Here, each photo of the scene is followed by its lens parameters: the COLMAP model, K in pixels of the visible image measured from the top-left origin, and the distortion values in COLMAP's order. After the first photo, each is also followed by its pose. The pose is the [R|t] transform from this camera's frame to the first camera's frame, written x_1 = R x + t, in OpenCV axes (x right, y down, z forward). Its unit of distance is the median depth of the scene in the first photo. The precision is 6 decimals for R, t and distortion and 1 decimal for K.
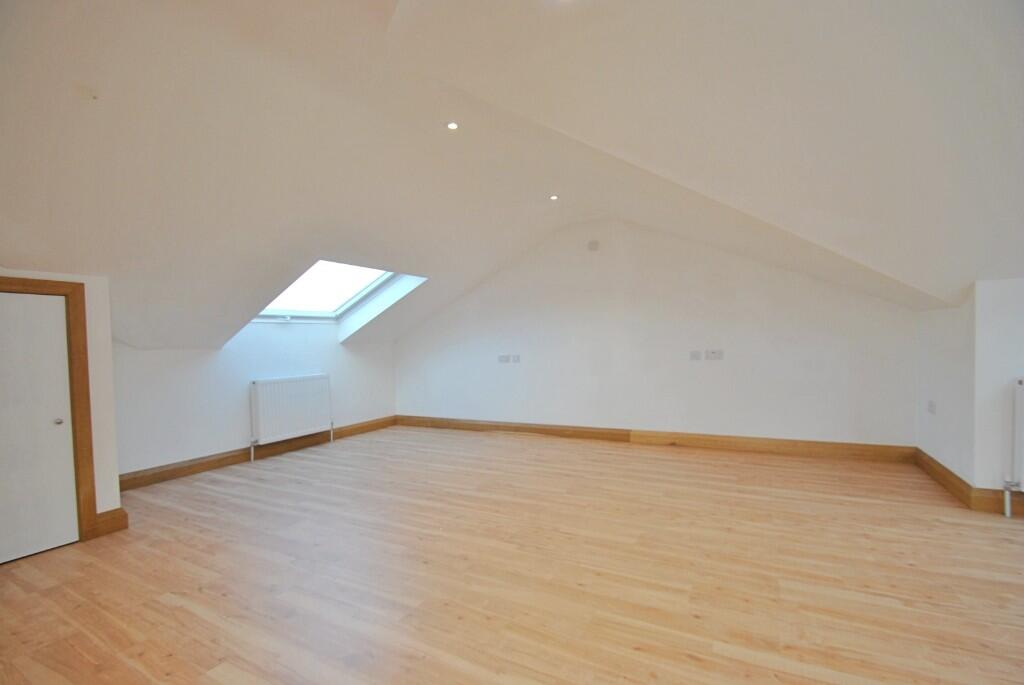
lens RADIAL K [[446.5, 0, 508.6], [0, 446.5, 355.9], [0, 0, 1]] dist [0.016776, -0.019851]
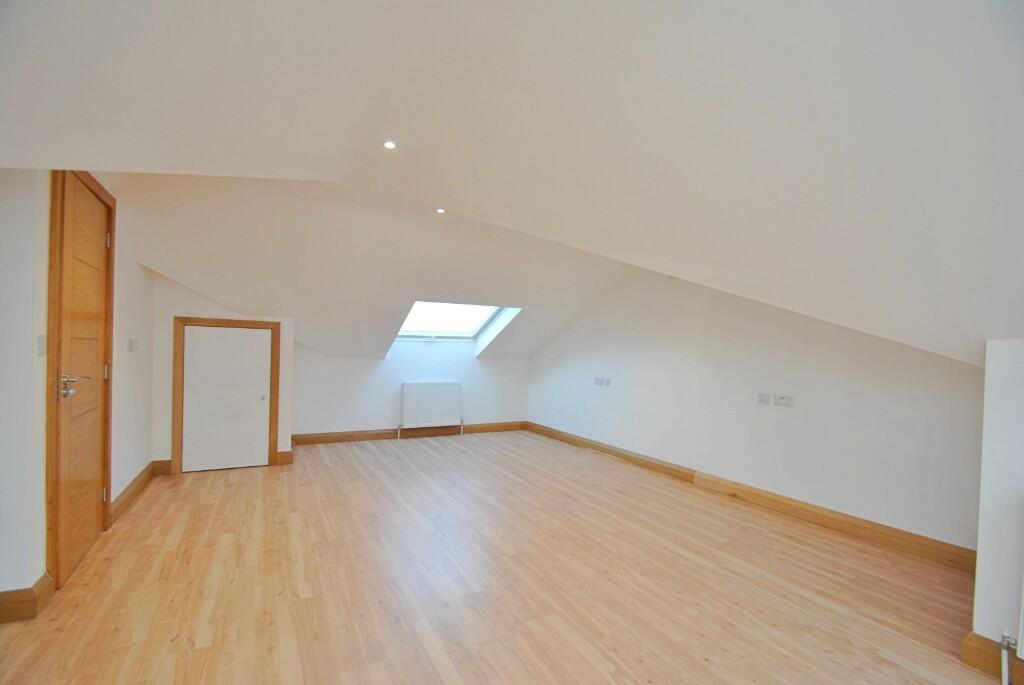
lens RADIAL K [[446.5, 0, 508.6], [0, 446.5, 355.9], [0, 0, 1]] dist [0.016776, -0.019851]
pose [[0.834596, 0.057433, -0.547861, 0.569499], [-0.064497, 0.997898, 0.006358, -0.069335], [0.547074, 0.030029, 0.836545, 0.001145]]
